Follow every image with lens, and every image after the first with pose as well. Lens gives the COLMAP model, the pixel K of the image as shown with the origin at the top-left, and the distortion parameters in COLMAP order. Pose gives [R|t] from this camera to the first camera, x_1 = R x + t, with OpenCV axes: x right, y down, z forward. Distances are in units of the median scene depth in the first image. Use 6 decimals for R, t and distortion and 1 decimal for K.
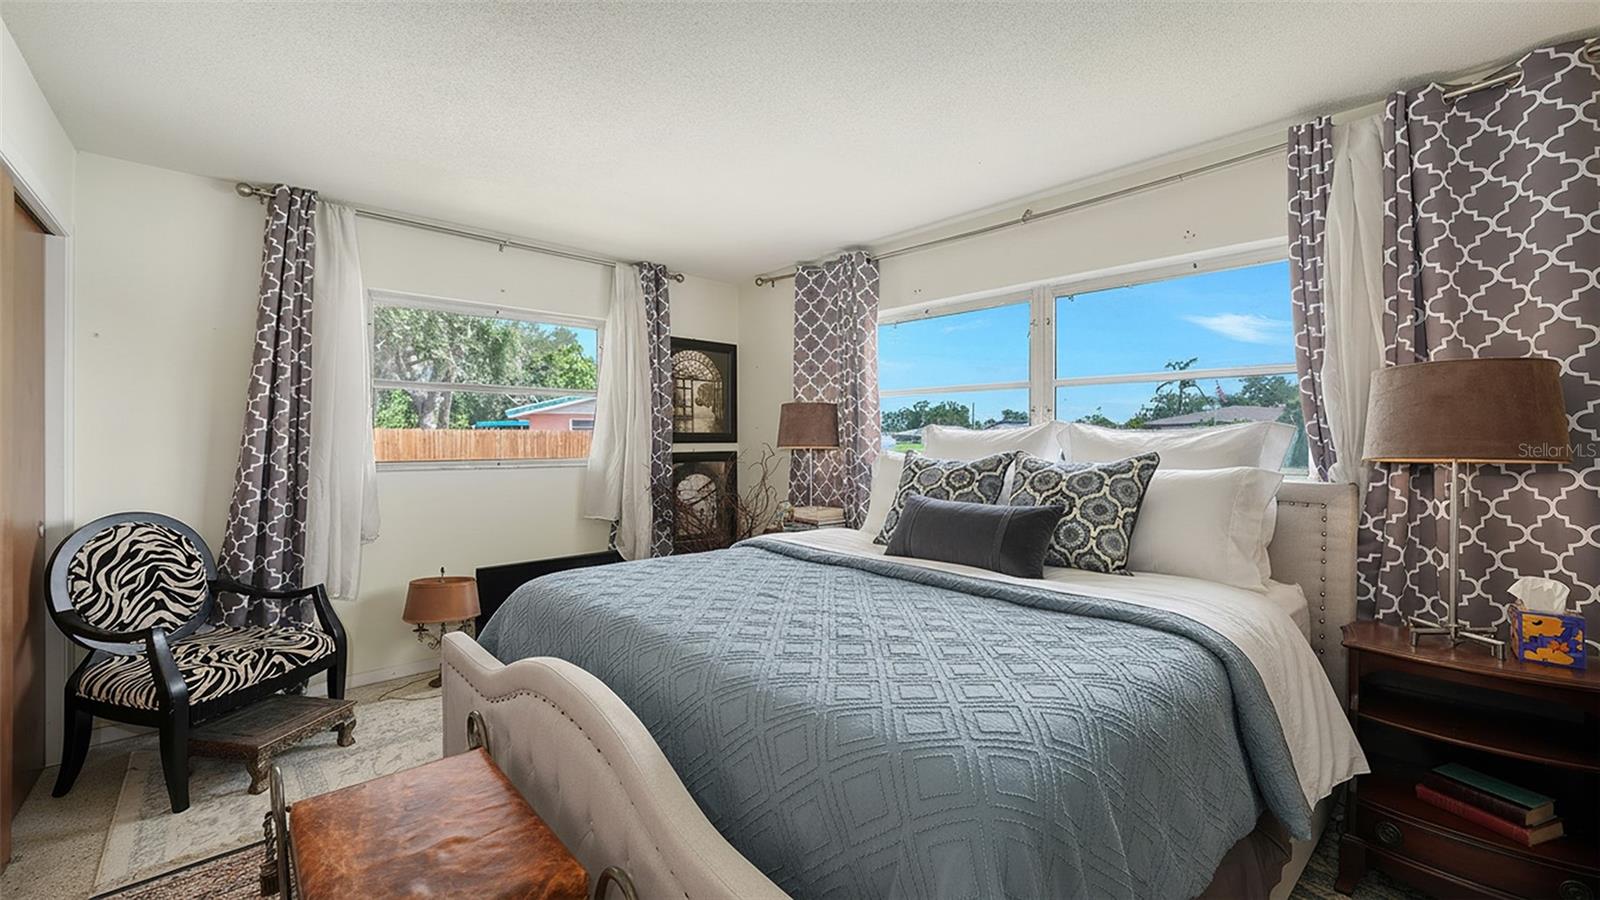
lens RADIAL K [[630.6, 0, 801.7], [0, 630.6, 440.3], [0, 0, 1]] dist [-0.003263, -0.000179]
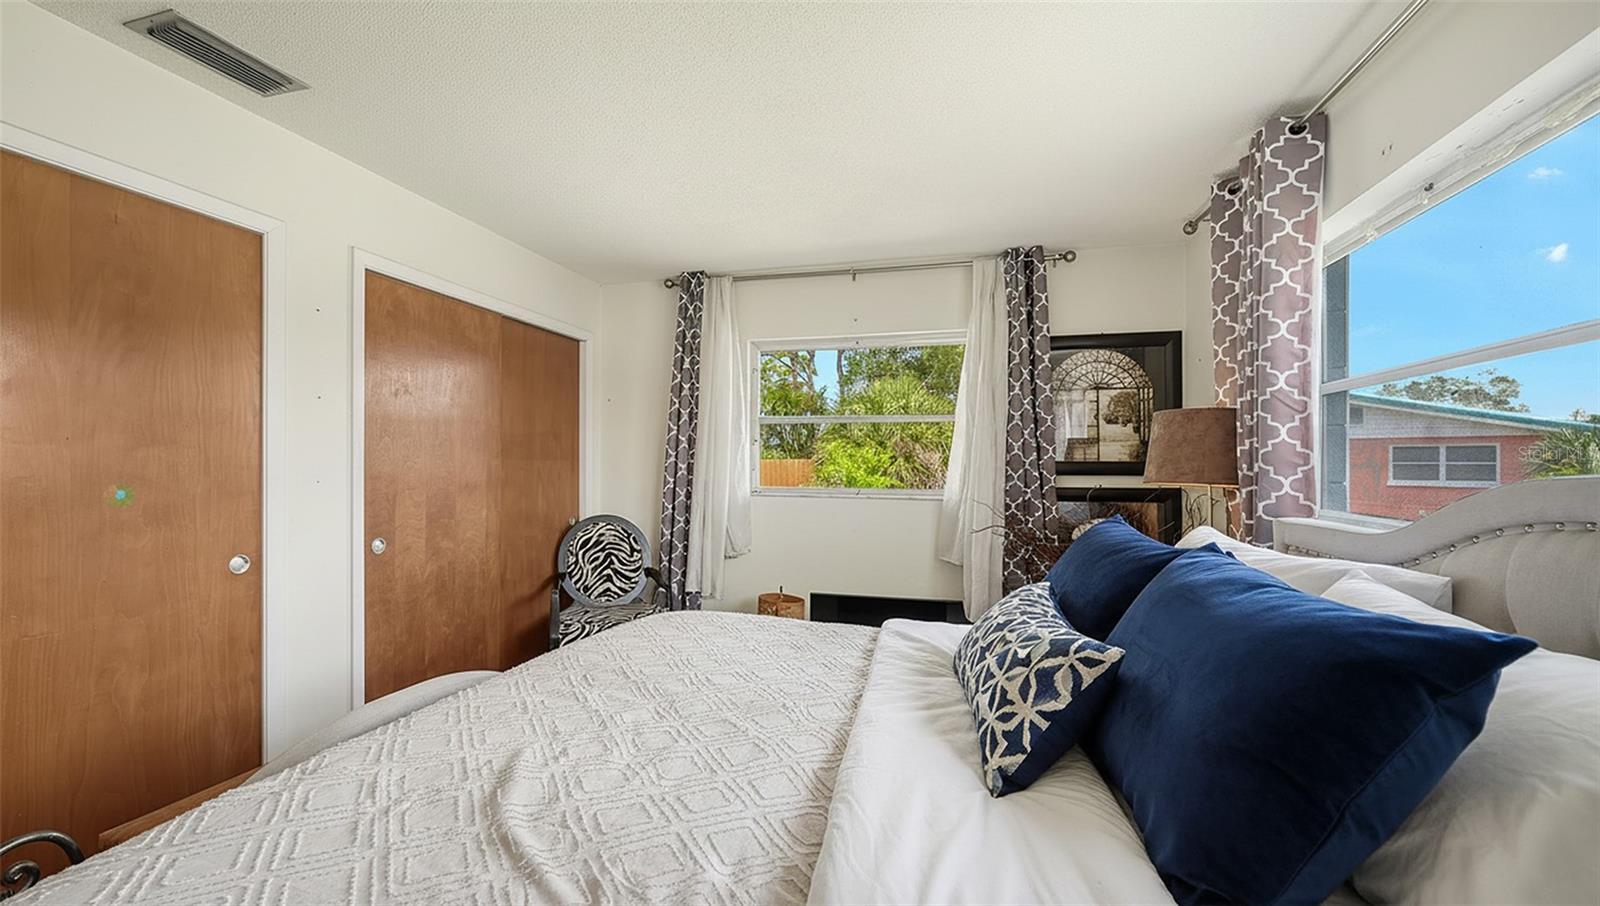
lens RADIAL K [[657.1, 0, 796.6], [0, 657.1, 468.1], [0, 0, 1]] dist [-0.001086, -0.000203]
pose [[0.533616, 0.003553, -0.845719, 0.497759], [-0.007645, 0.999971, -0.000623, -0.001553], [0.845692, 0.006797, 0.533628, 0.514724]]
